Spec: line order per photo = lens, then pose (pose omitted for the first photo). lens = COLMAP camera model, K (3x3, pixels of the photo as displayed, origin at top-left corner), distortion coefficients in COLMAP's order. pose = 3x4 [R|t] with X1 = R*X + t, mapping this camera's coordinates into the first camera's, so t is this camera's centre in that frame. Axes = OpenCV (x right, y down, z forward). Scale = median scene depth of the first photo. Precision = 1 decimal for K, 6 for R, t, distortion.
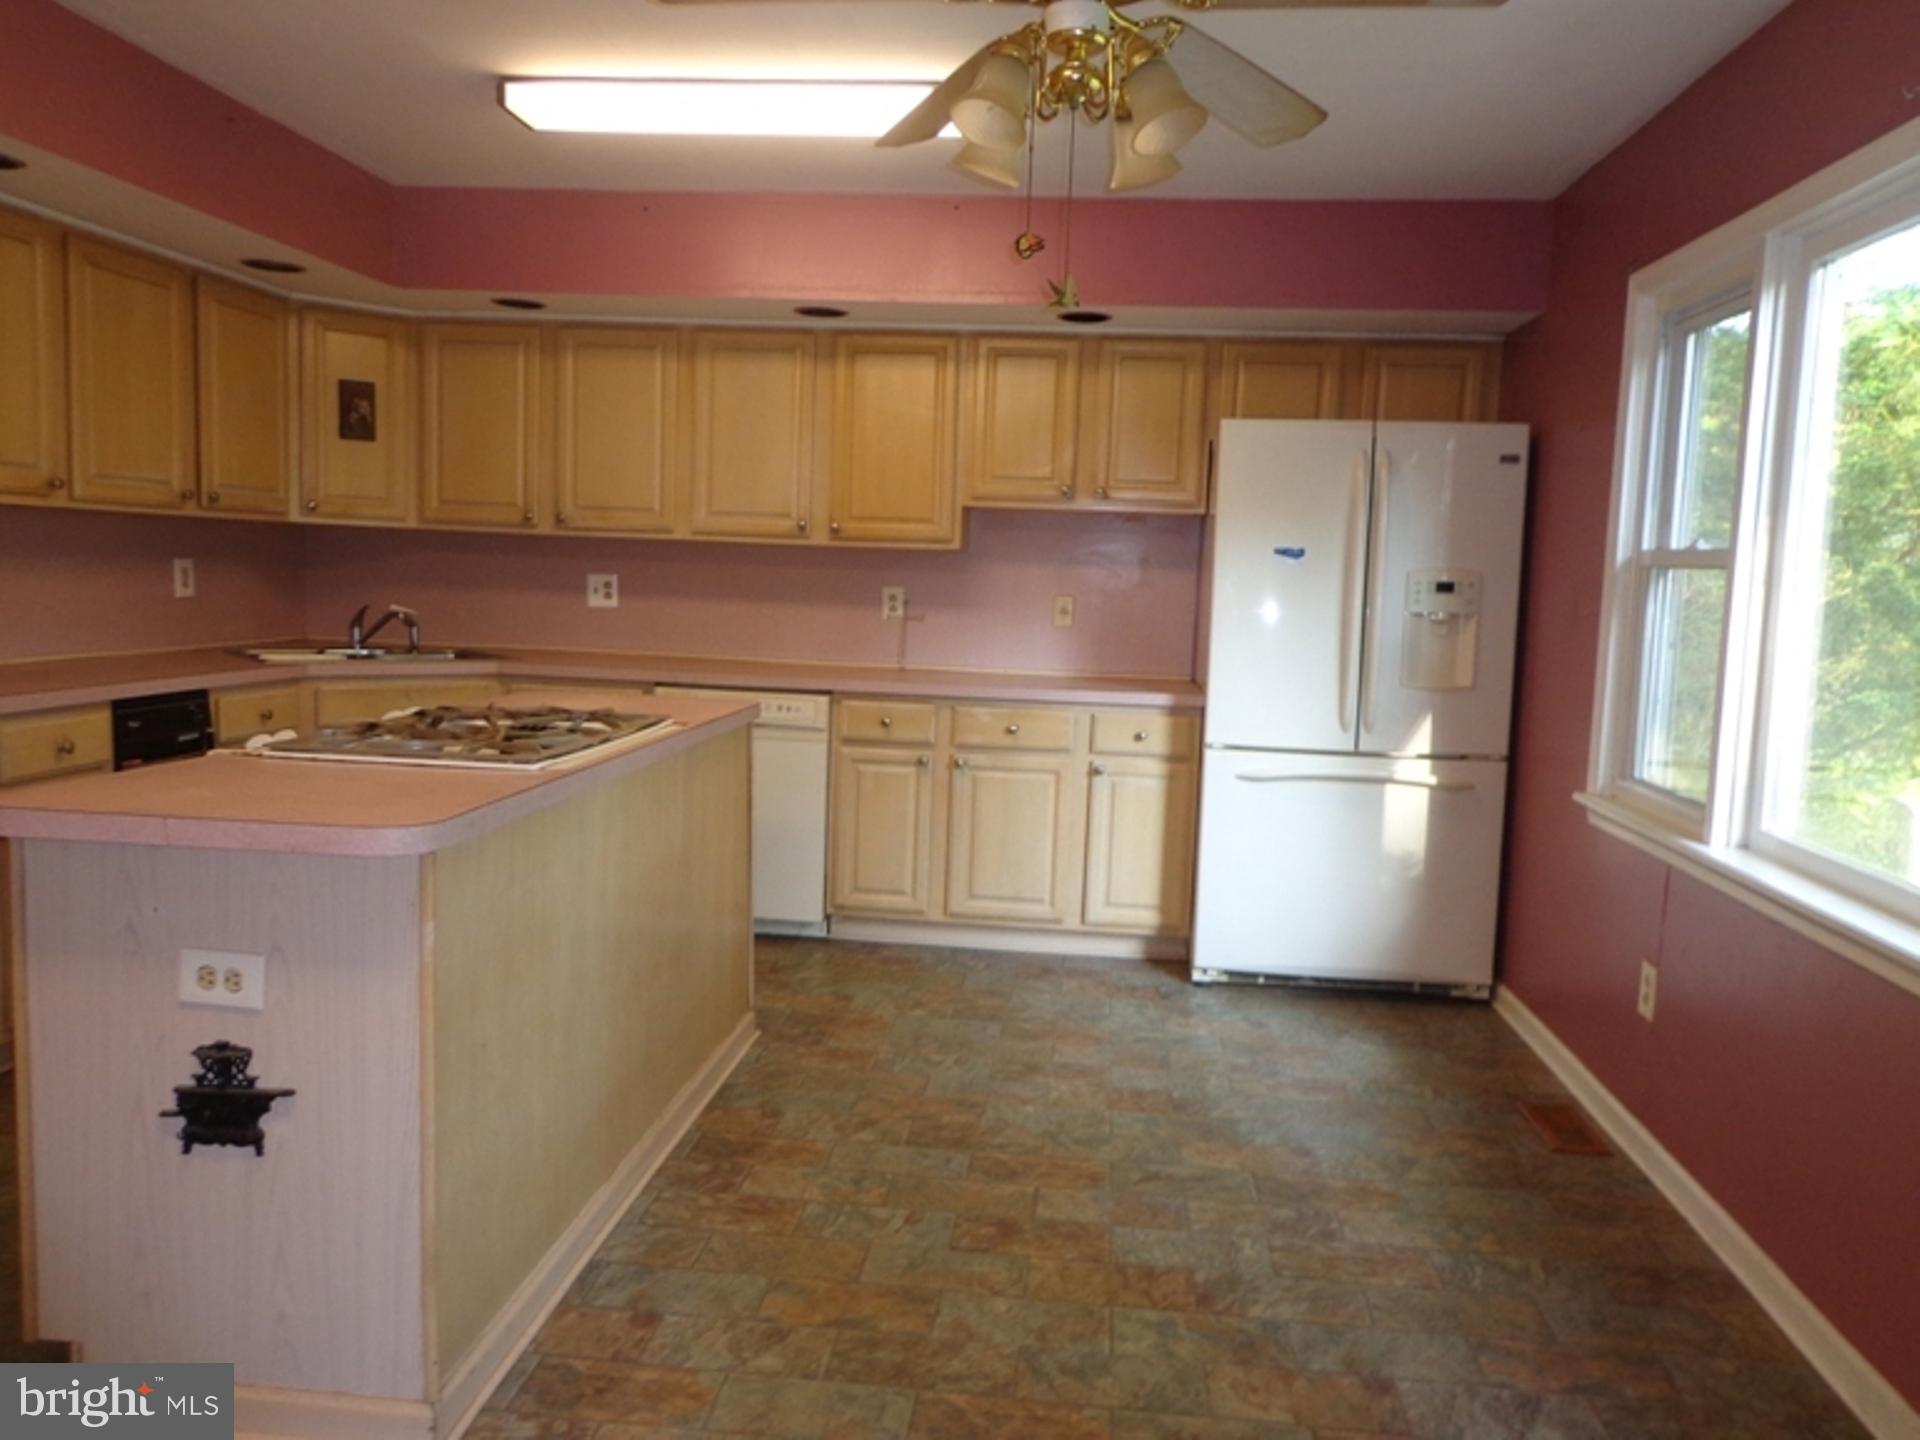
lens RADIAL K [[1411.3, 0, 968.8], [0, 1411.3, 710.4], [0, 0, 1]] dist [-0.002816, 0.005171]
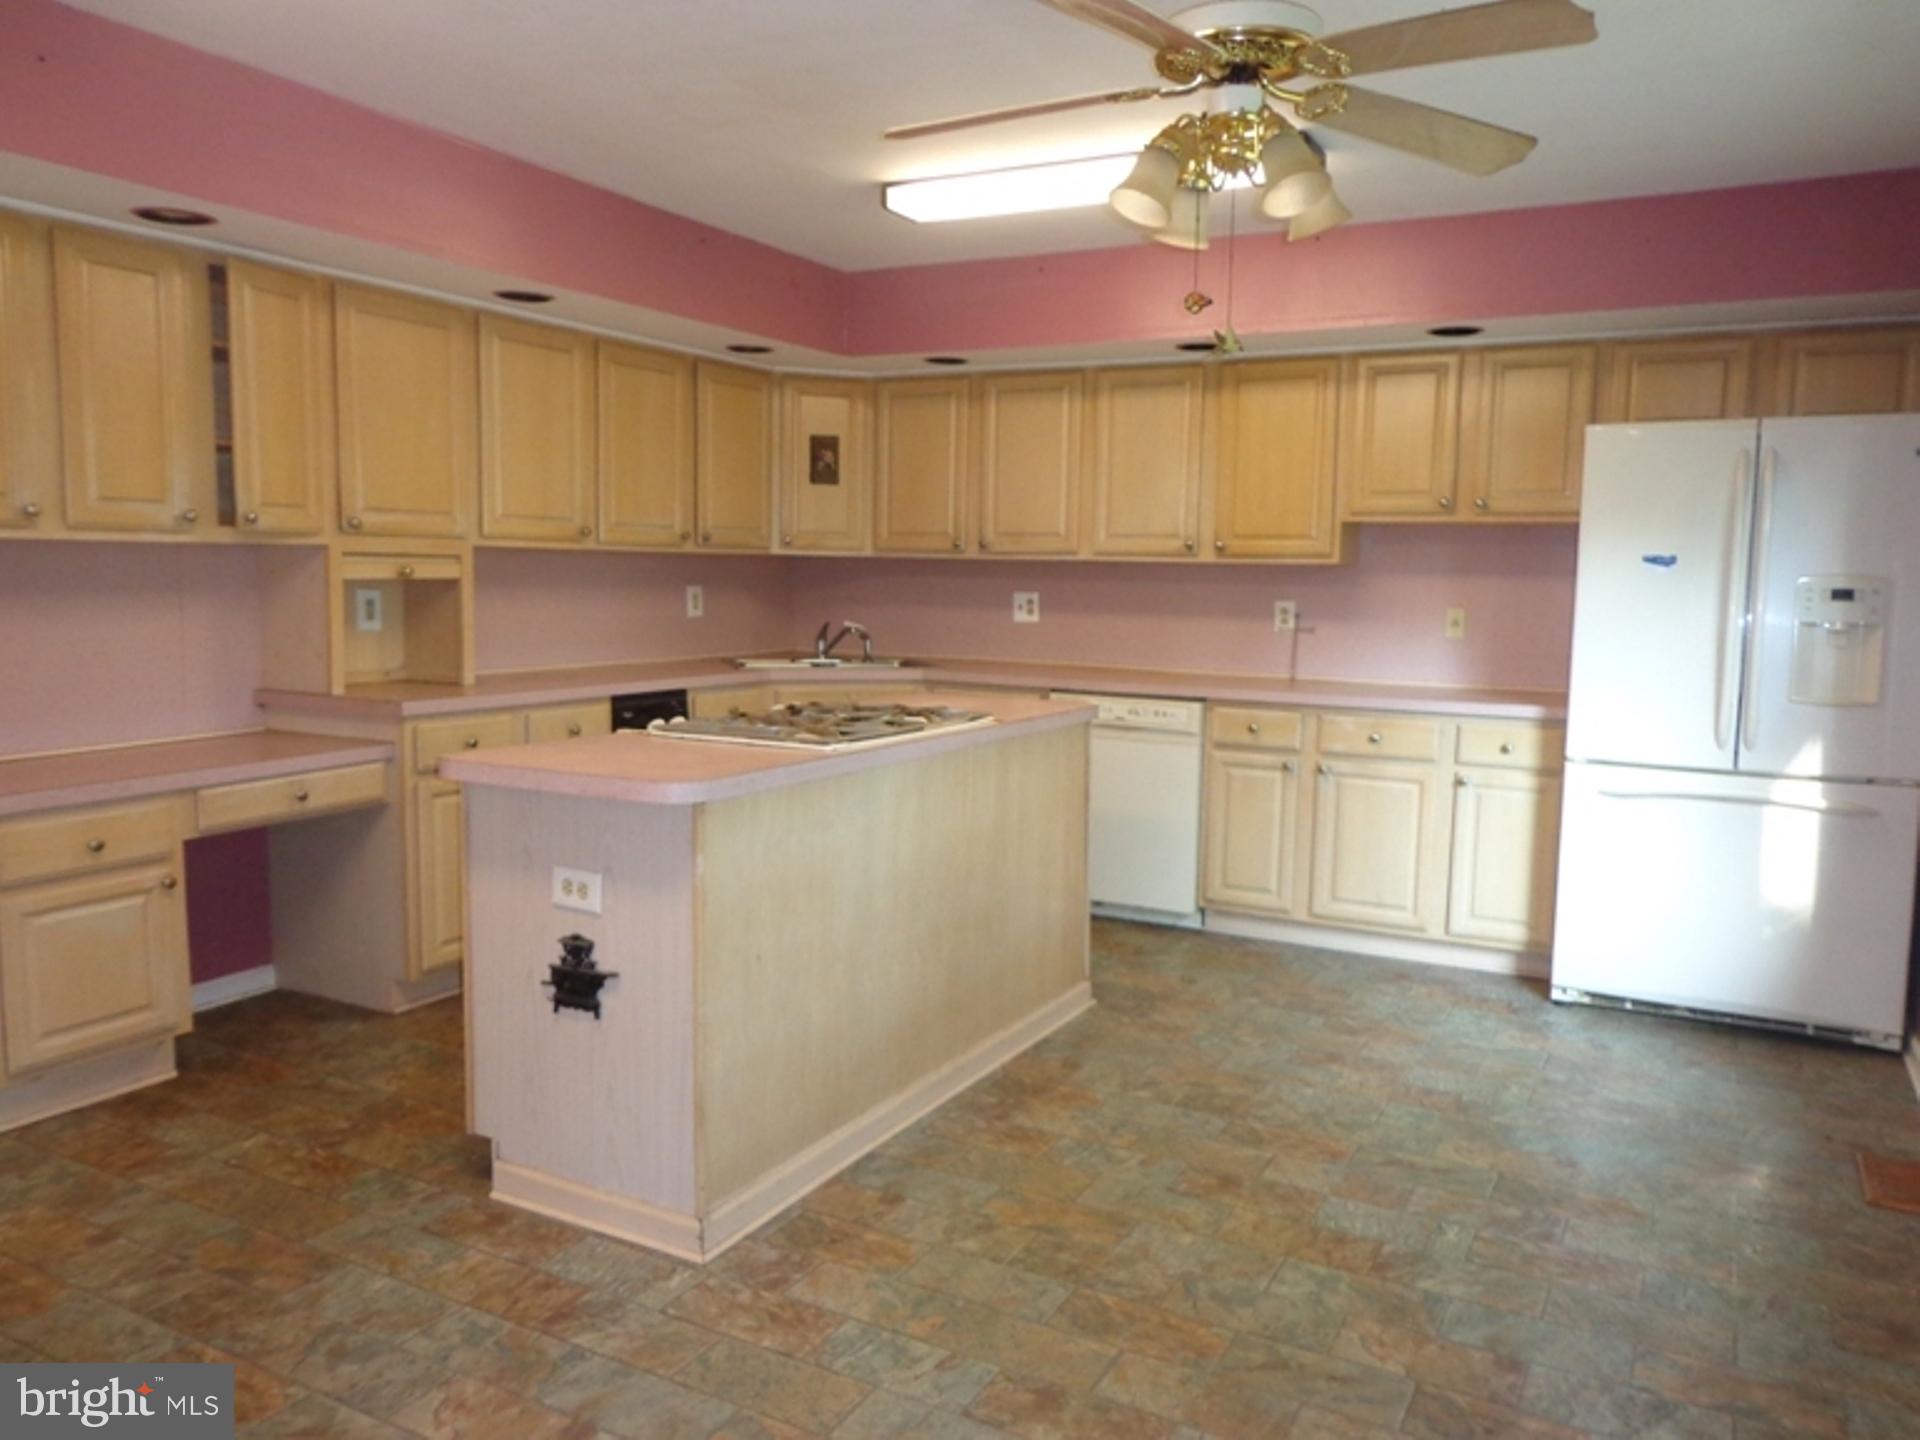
lens RADIAL K [[1411.3, 0, 968.5], [0, 1411.3, 708.8], [0, 0, 1]] dist [-0.002816, 0.005171]
pose [[0.921625, 0.017120, -0.387704, 0.169593], [-0.021769, 0.999734, -0.007601, 0.006688], [0.387471, 0.015445, 0.921752, -0.064385]]
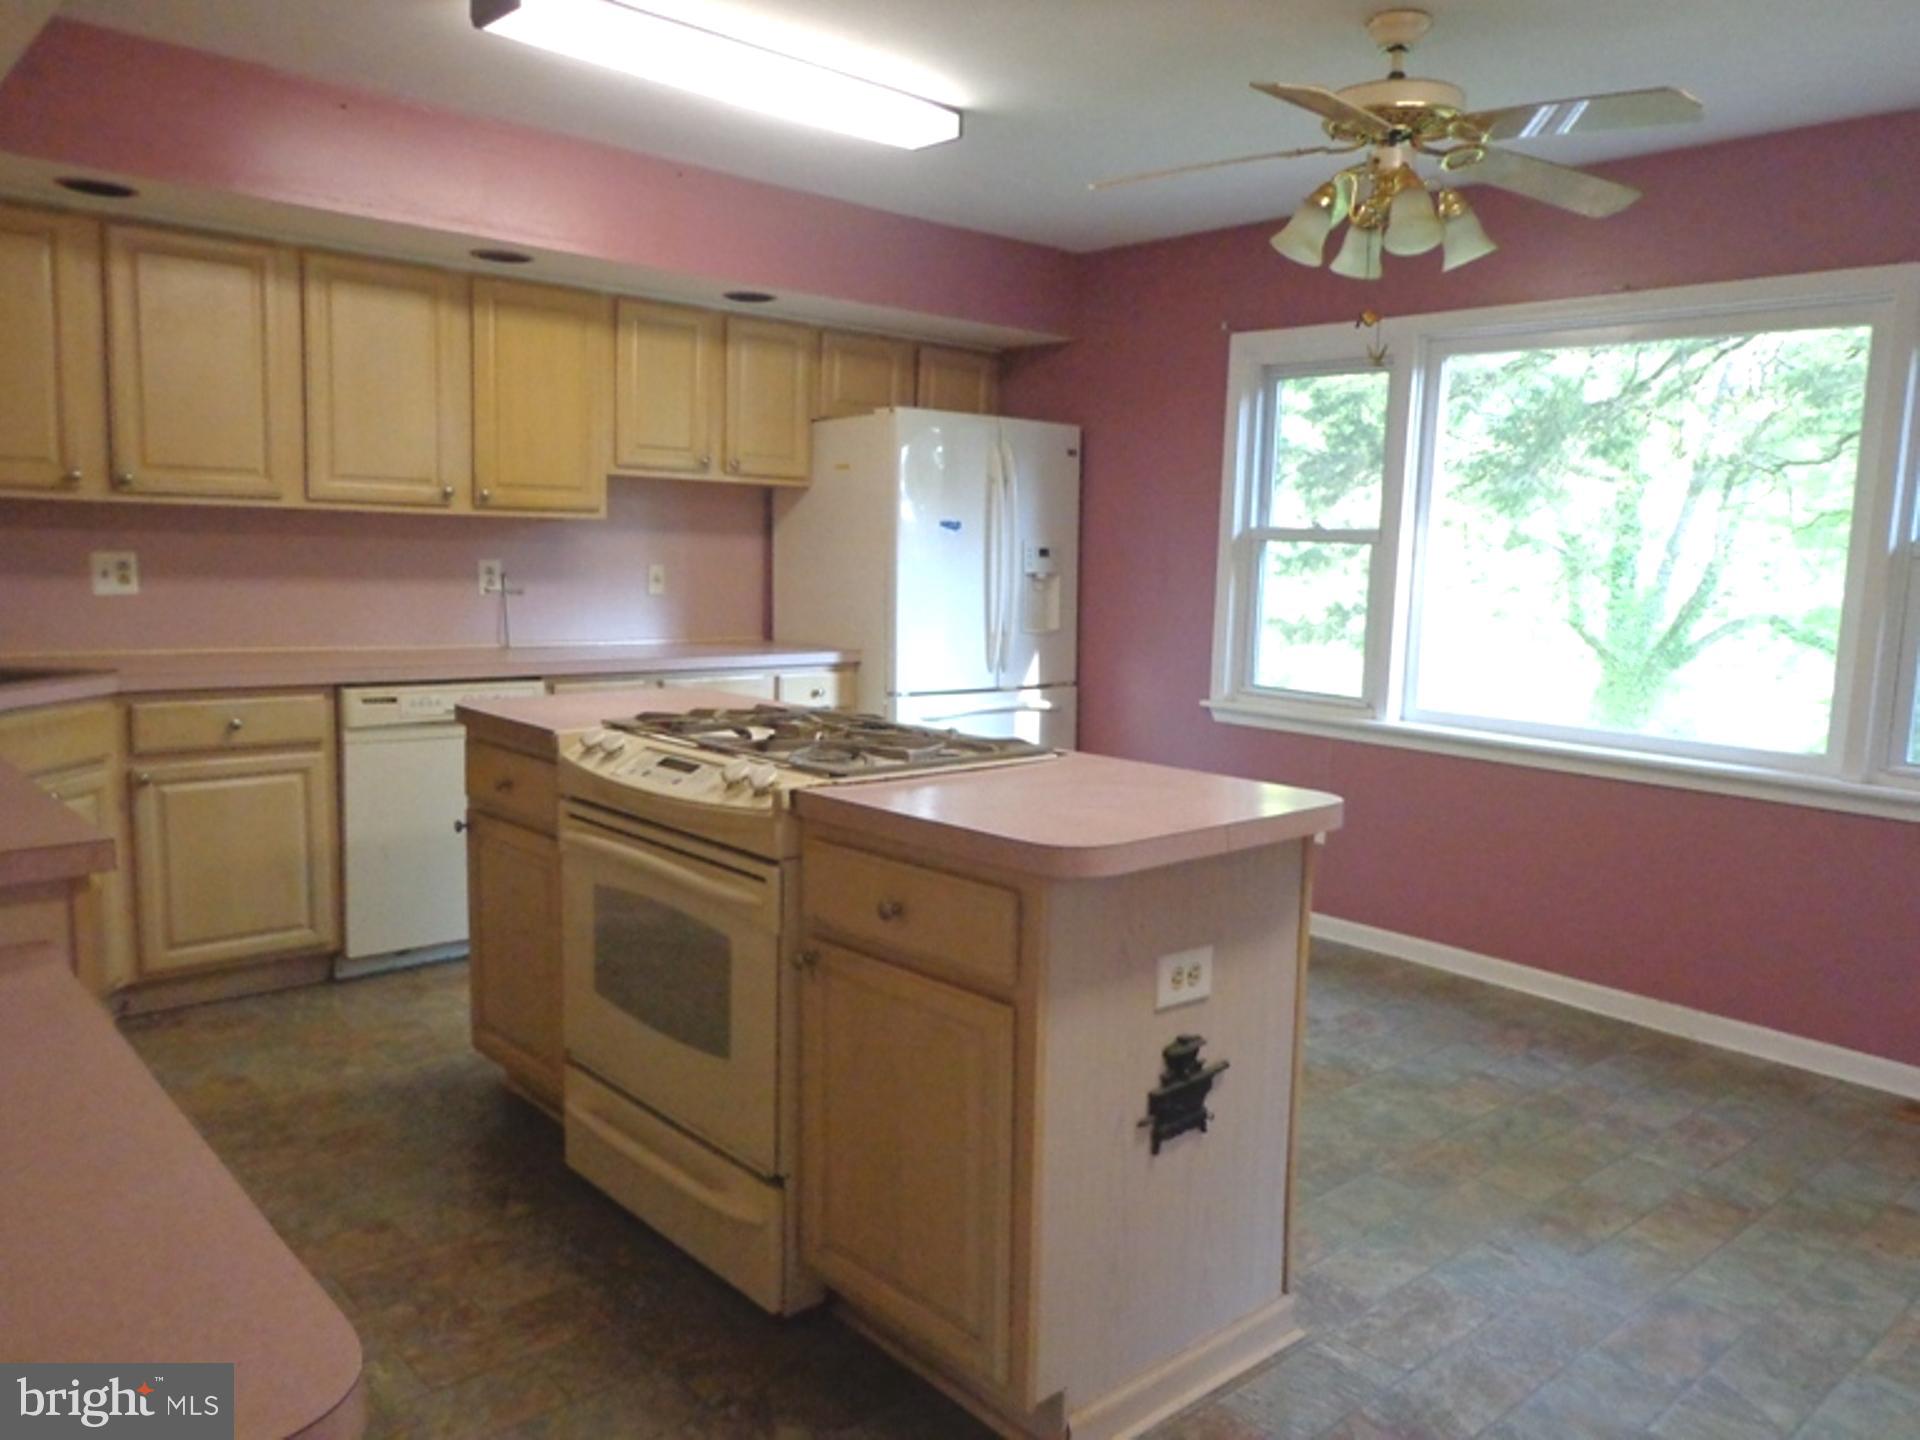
lens RADIAL K [[1411.3, 0, 976.8], [0, 1411.3, 703.1], [0, 0, 1]] dist [-0.002816, 0.005171]
pose [[0.674520, -0.098465, 0.731661, -0.641387], [0.070221, 0.995129, 0.069185, -0.044289], [-0.734909, 0.004711, 0.678149, 0.186465]]
